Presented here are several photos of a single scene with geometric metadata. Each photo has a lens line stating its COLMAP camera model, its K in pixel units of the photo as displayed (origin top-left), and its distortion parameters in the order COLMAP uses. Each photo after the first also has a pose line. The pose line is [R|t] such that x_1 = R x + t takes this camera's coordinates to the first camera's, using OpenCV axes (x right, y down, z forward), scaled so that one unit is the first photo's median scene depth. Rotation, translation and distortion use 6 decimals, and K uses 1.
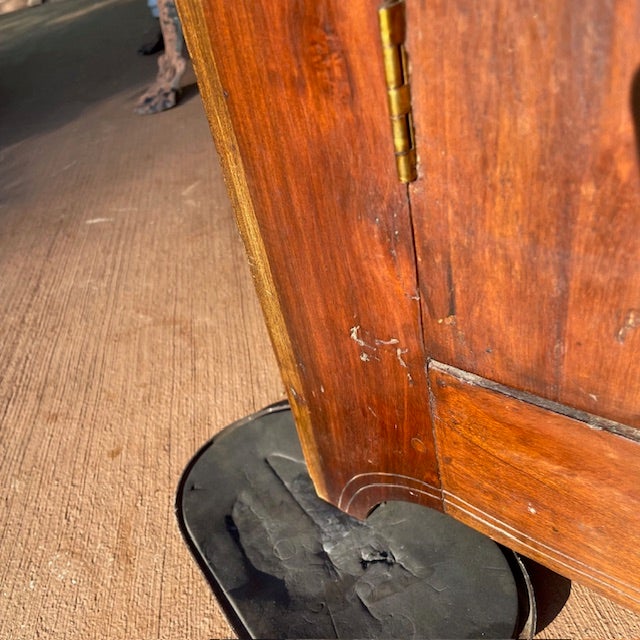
lens RADIAL K [[639.6, 0, 320.0], [0, 639.6, 320.0], [0, 0, 1]] dist [0.122452, -0.223628]
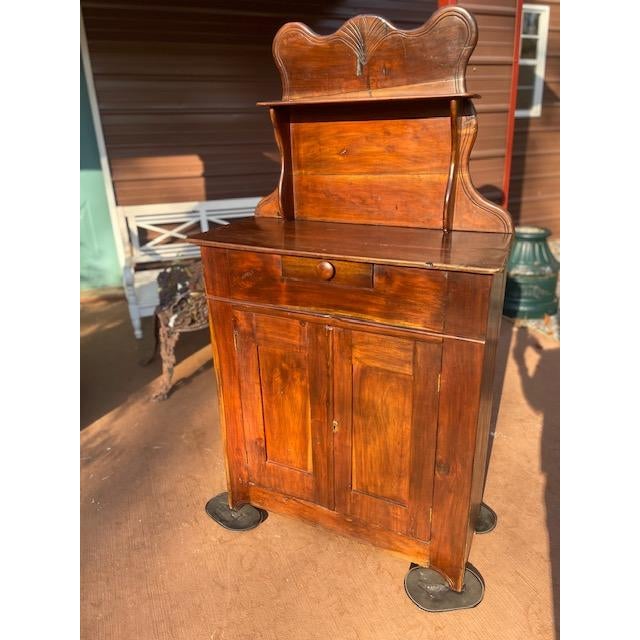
lens RADIAL K [[480.1, 0, 320.0], [0, 480.1, 320.0], [0, 0, 1]] dist [0.066602, -0.084332]
pose [[0.957559, 0.043523, 0.284932, -0.640964], [0.035105, 0.963566, -0.265156, -0.211132], [-0.286092, 0.263905, 0.921144, -4.329386]]
